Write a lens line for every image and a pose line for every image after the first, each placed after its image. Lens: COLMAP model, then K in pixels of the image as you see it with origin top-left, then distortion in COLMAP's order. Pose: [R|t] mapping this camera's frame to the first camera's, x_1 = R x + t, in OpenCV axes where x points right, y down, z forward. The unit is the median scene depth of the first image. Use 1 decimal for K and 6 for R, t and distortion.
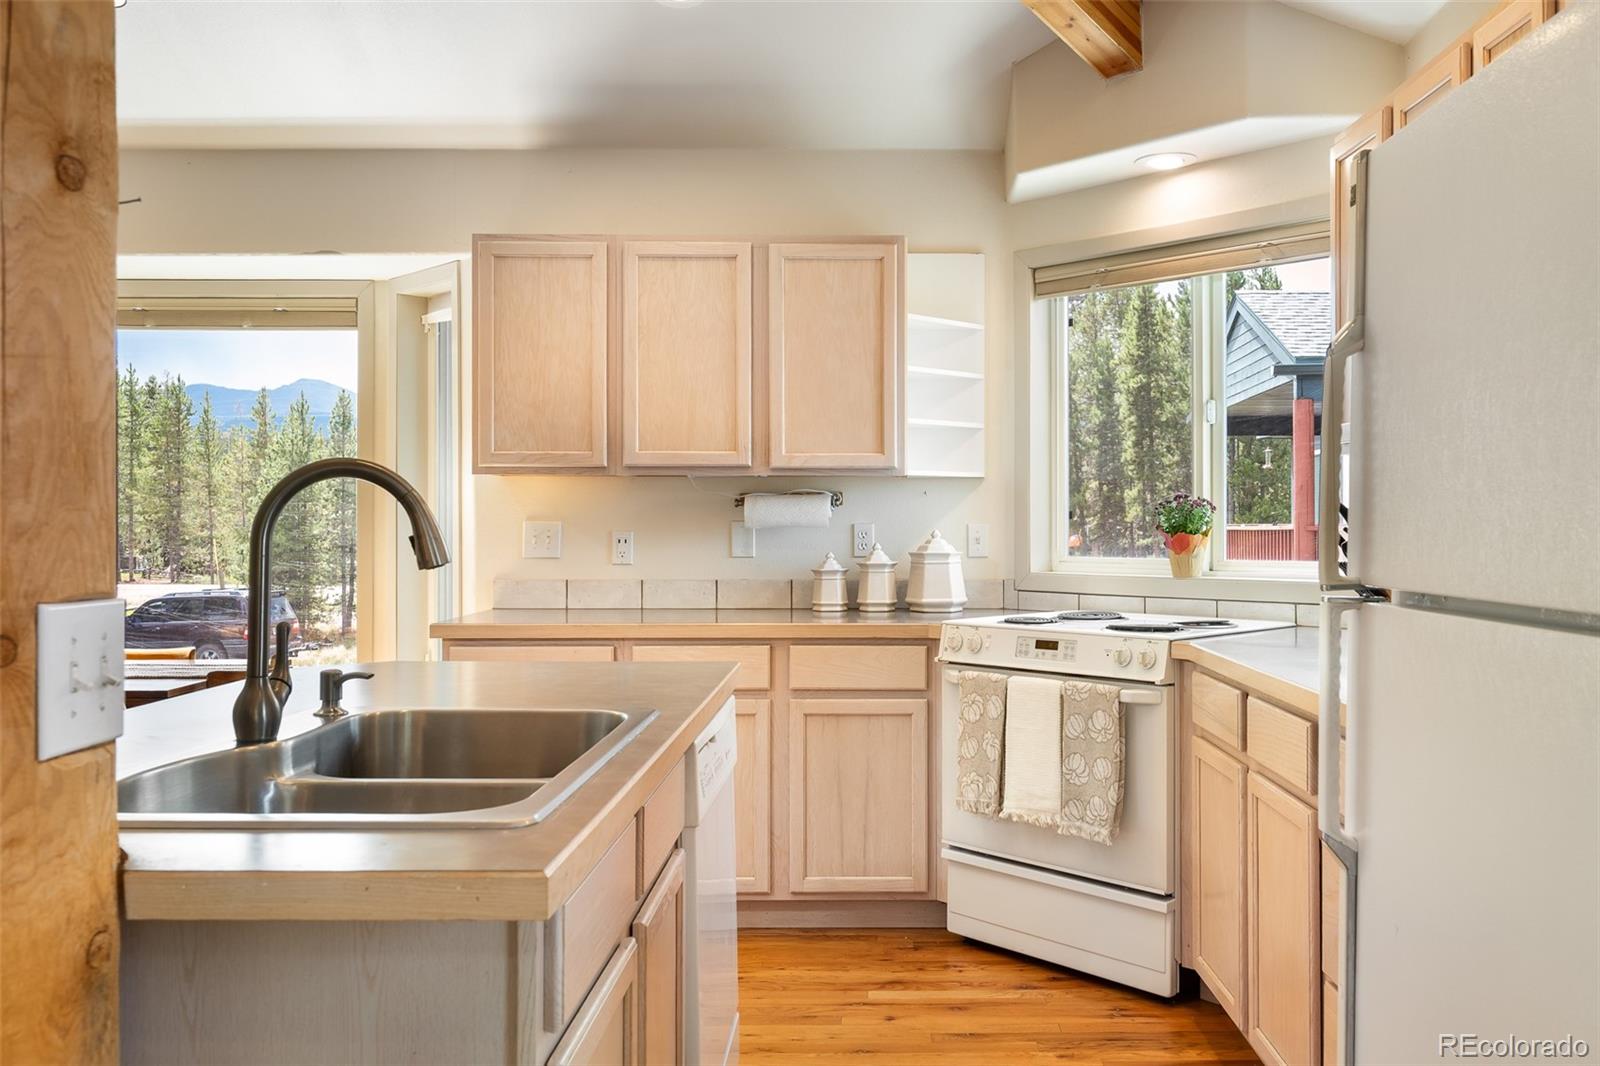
lens RADIAL K [[1337.7, 0, 886.4], [0, 1337.7, 507.6], [0, 0, 1]] dist [-0.009844, -0.001784]
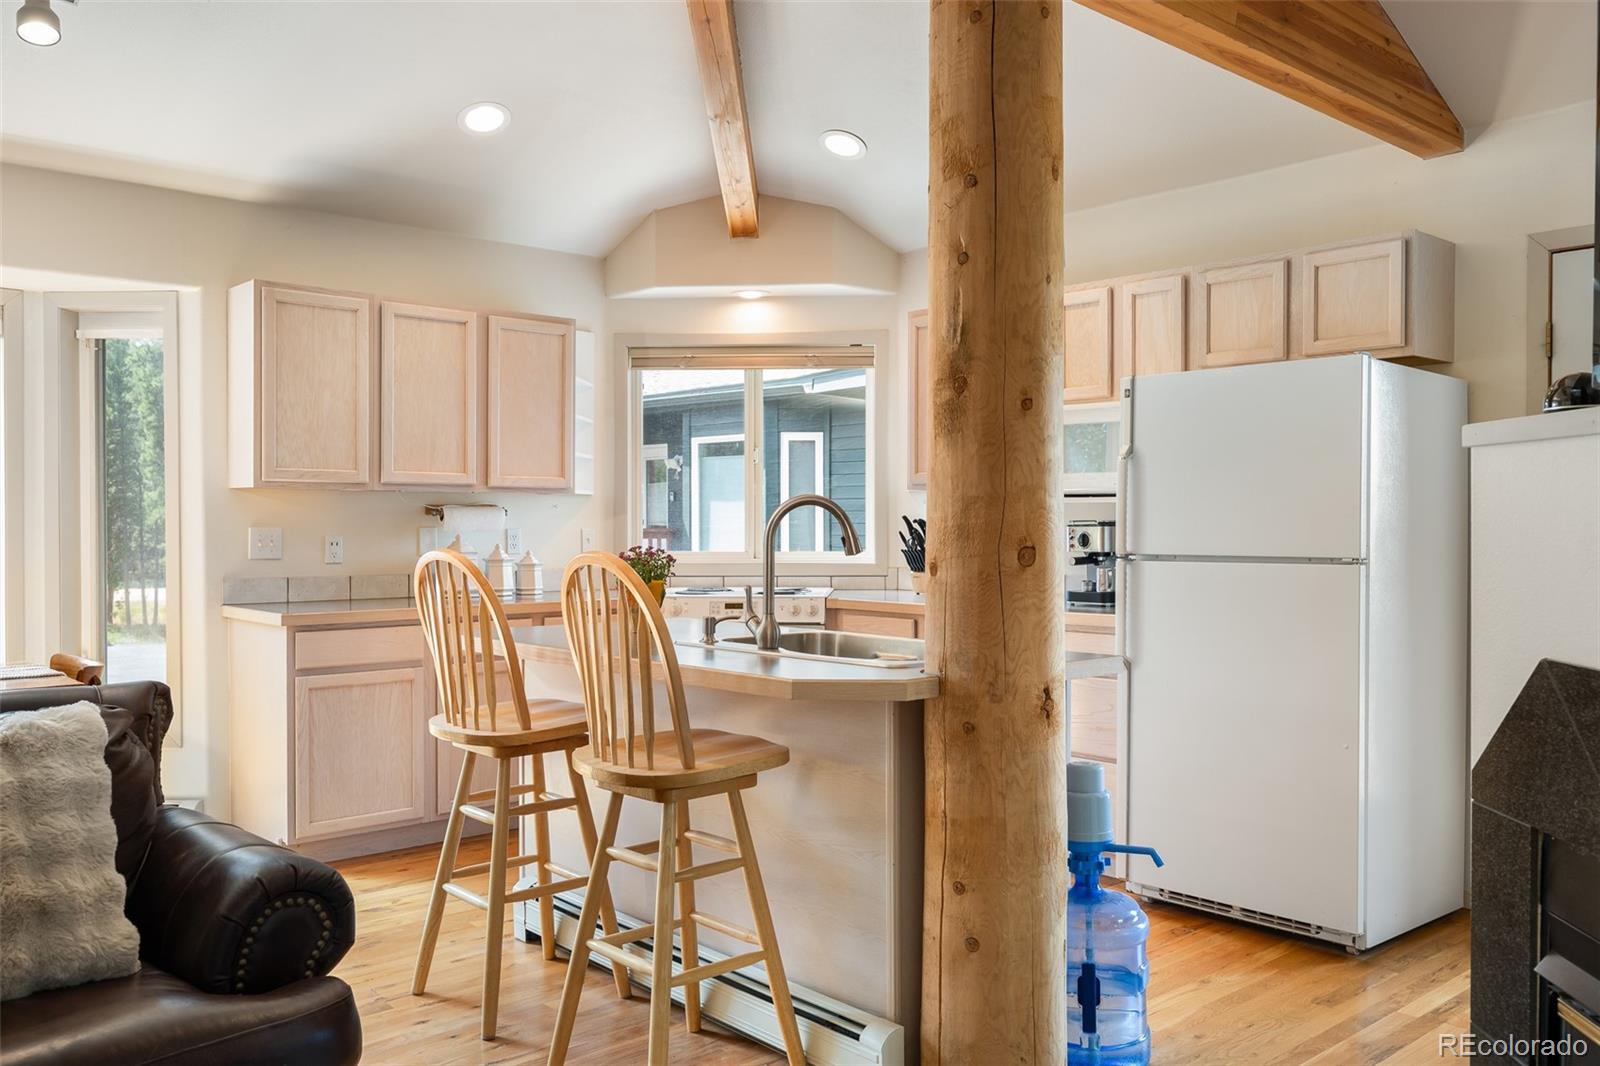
lens RADIAL K [[1282.9, 0, 800.0], [0, 1282.9, 533.0], [0, 0, 1]] dist [-0.003298, 0.000818]
pose [[0.751279, -0.005948, 0.659958, -0.690587], [-0.006091, 0.999854, 0.015946, -0.006007], [-0.659957, -0.016000, 0.751133, -0.148867]]
